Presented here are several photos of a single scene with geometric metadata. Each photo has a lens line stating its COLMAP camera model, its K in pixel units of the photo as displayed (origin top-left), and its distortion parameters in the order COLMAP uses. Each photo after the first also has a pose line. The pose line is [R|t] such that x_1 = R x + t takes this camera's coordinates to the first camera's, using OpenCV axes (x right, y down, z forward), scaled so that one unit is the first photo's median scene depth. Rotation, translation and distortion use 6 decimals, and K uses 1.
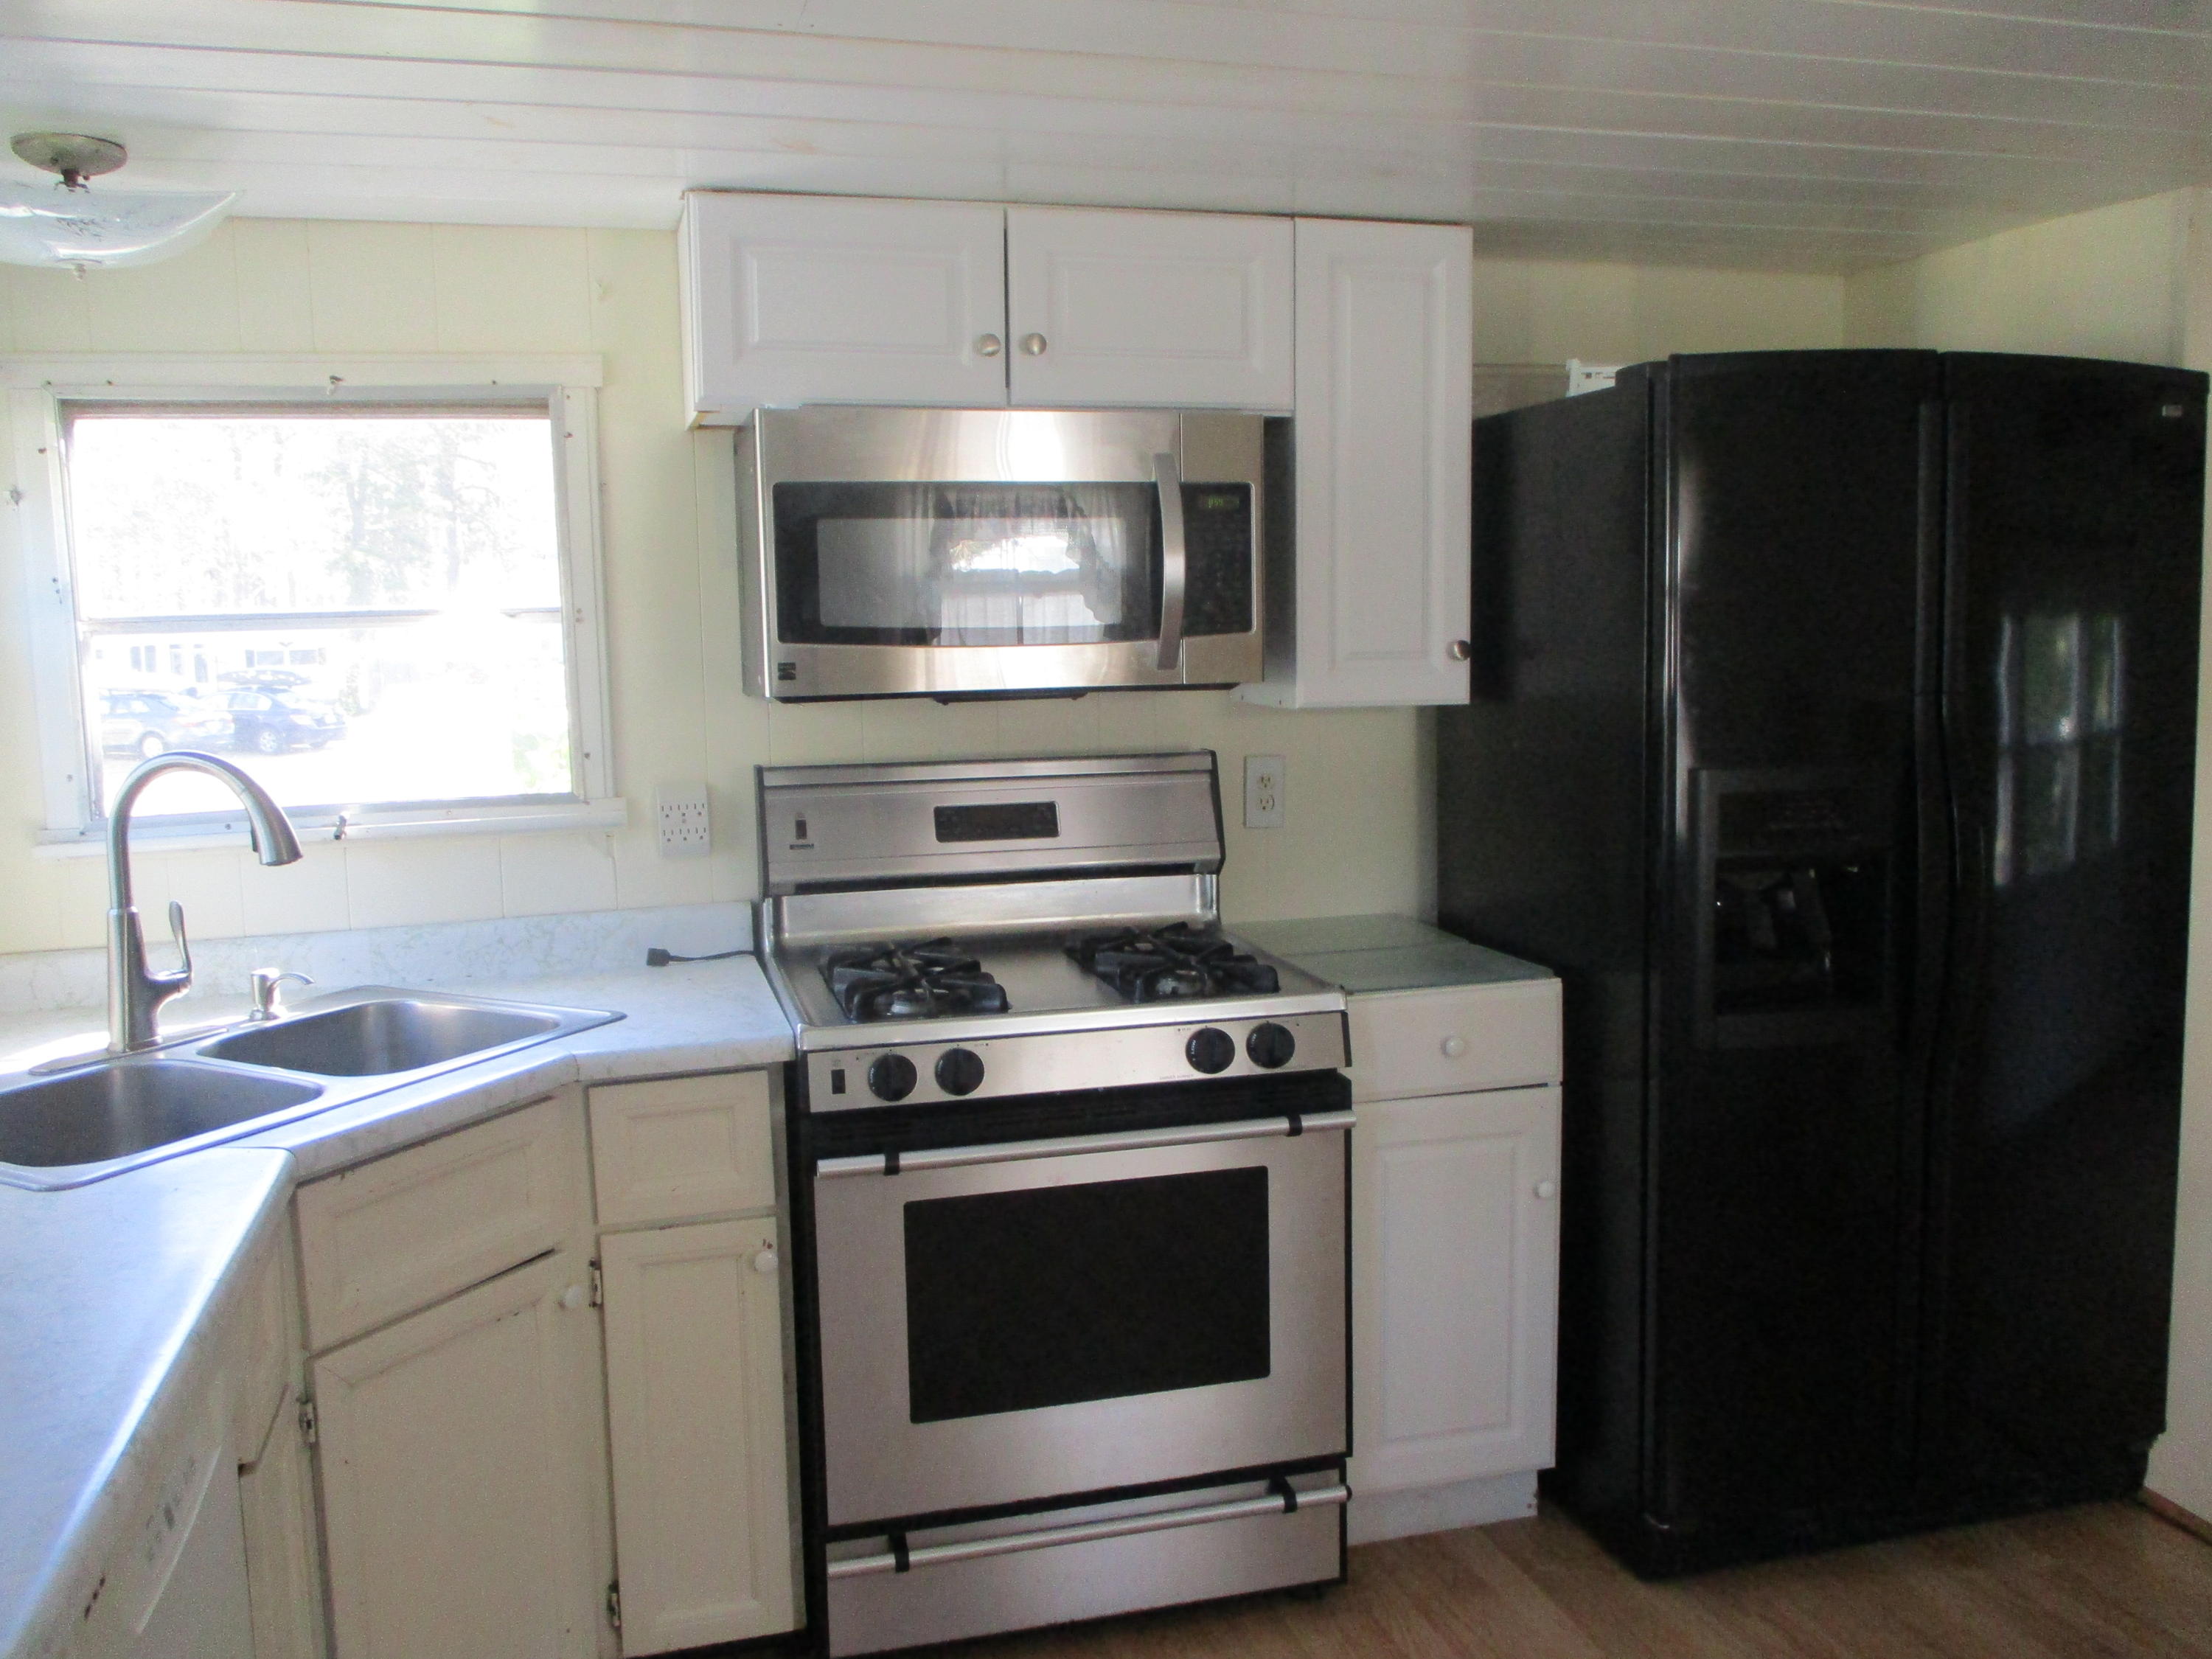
lens RADIAL K [[1856.9, 0, 1107.4], [0, 1856.9, 817.0], [0, 0, 1]] dist [-0.038241, 0.017699]
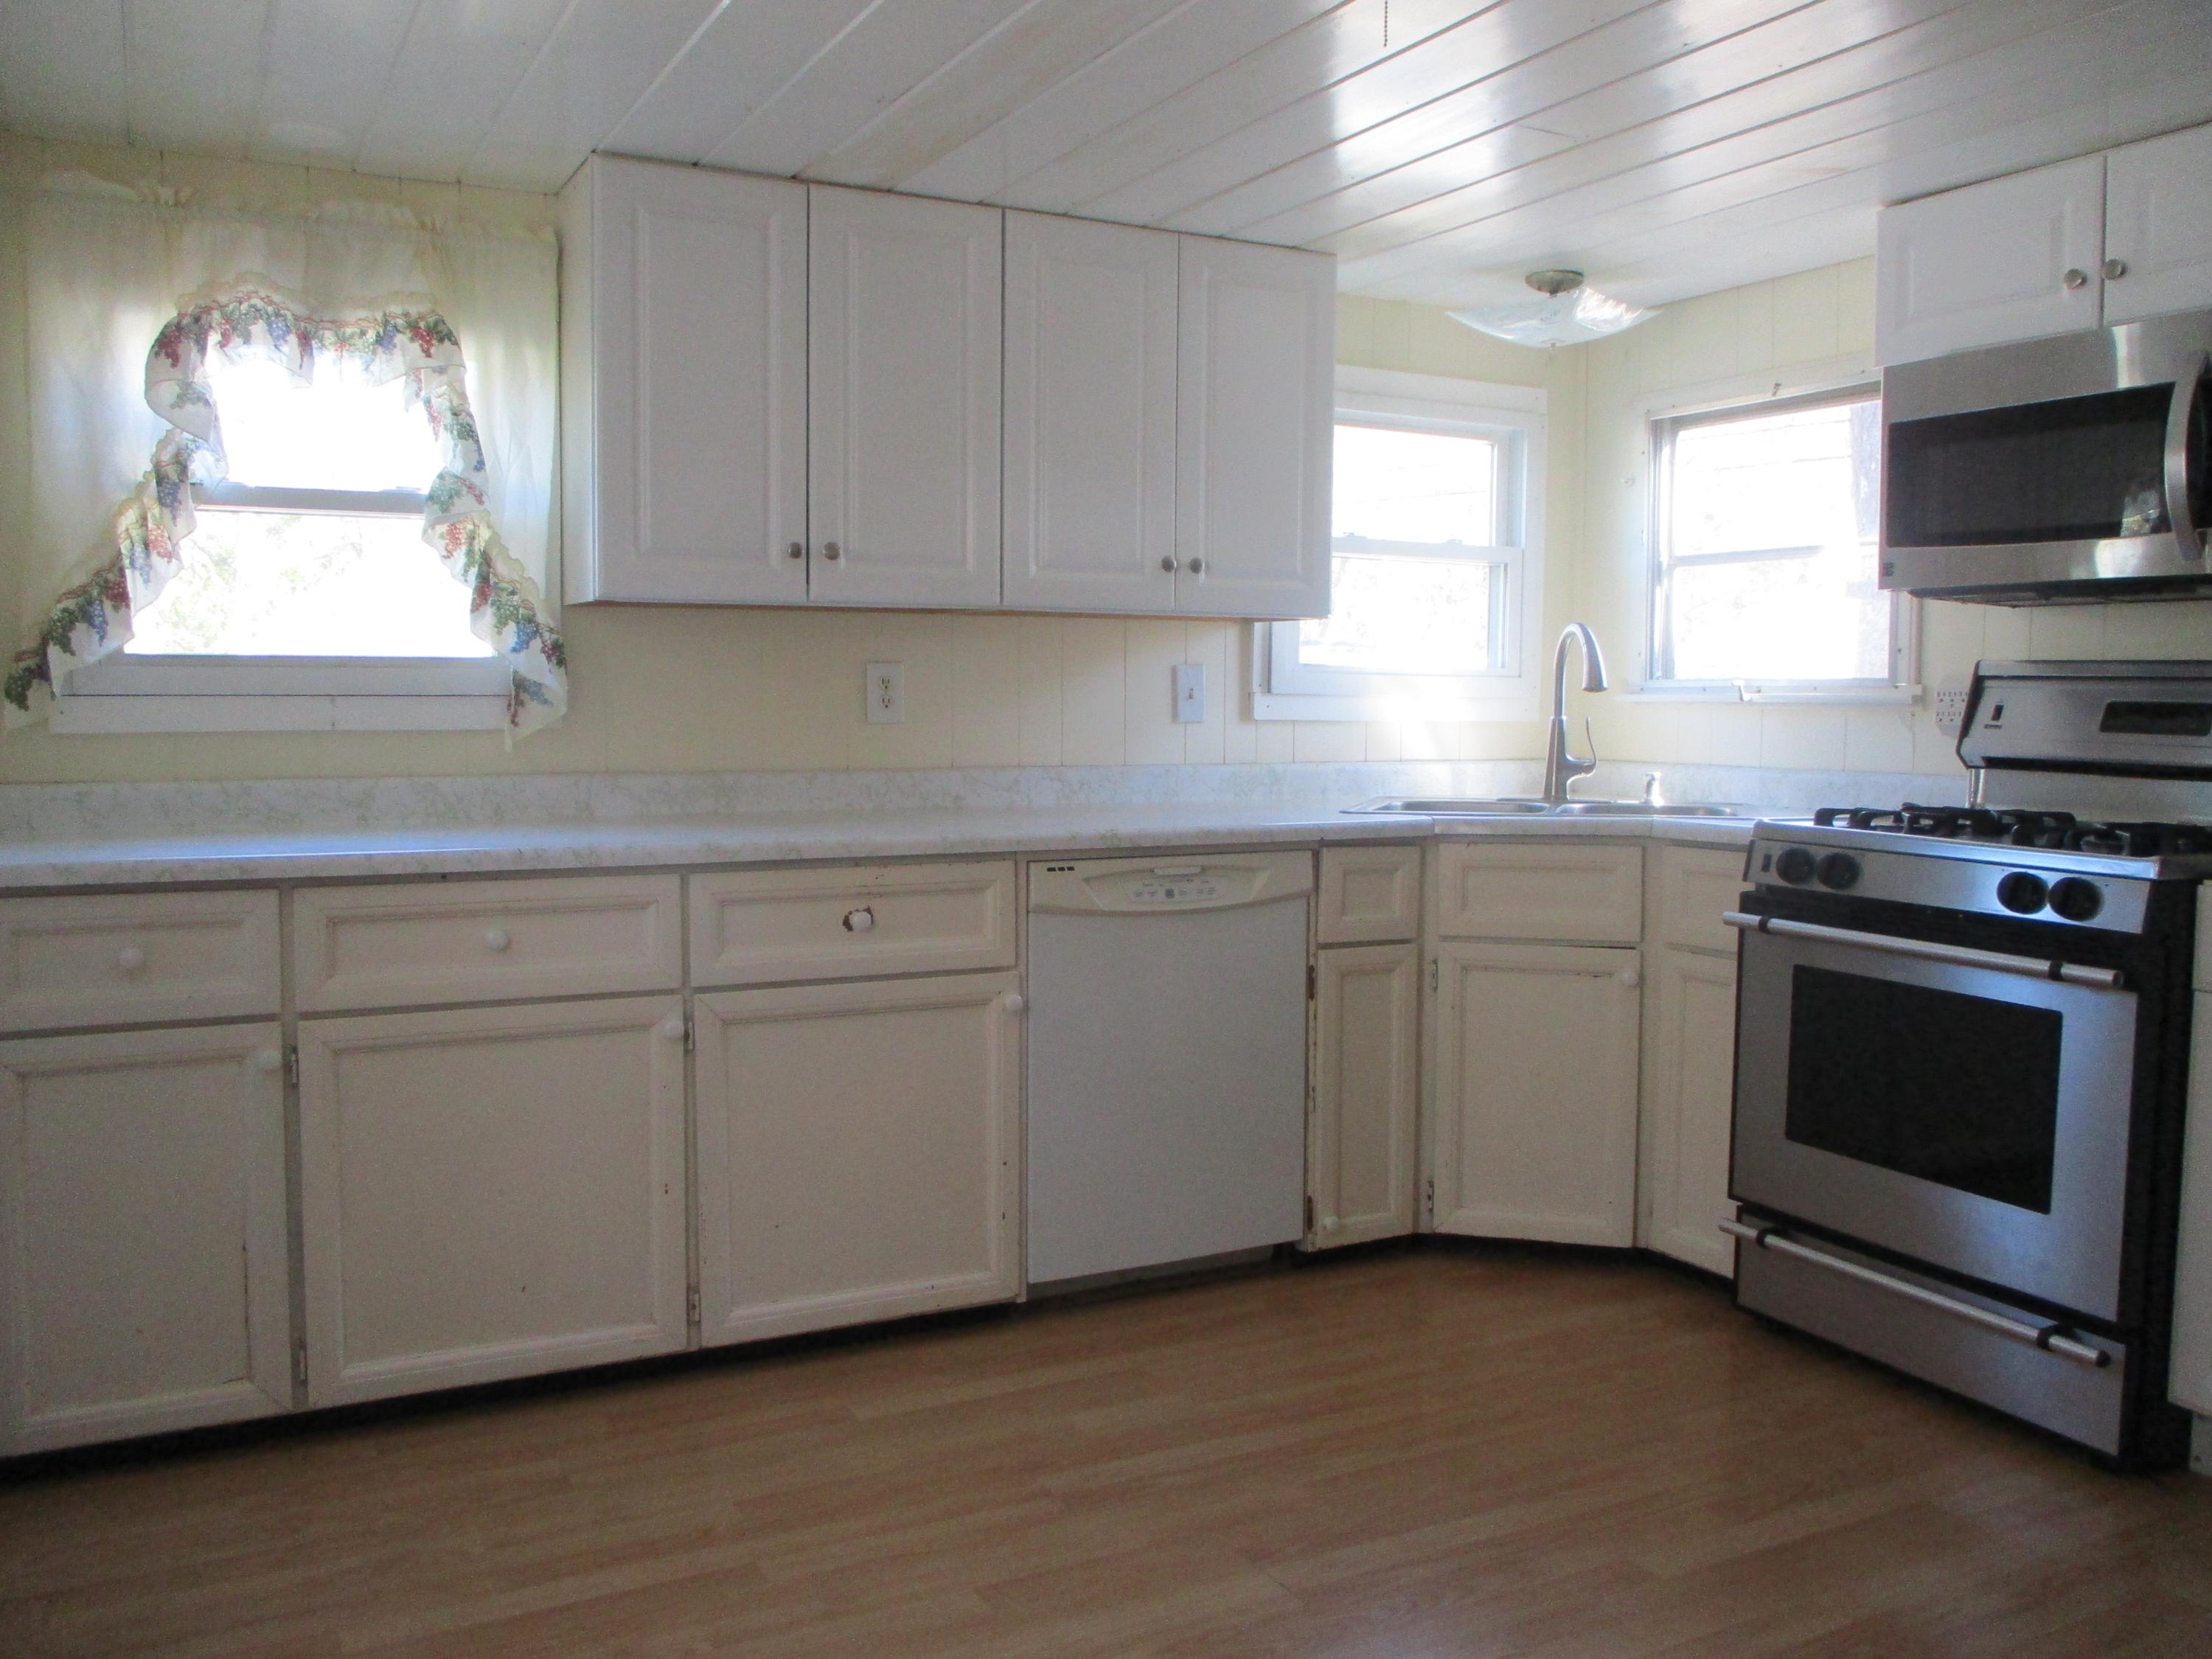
lens RADIAL K [[1856.9, 0, 1111.0], [0, 1856.9, 831.4], [0, 0, 1]] dist [-0.038241, 0.017699]
pose [[0.213997, 0.099695, -0.971734, 0.979394], [-0.128071, 0.989055, 0.073268, 0.076951], [0.968402, 0.108772, 0.224423, 0.217859]]
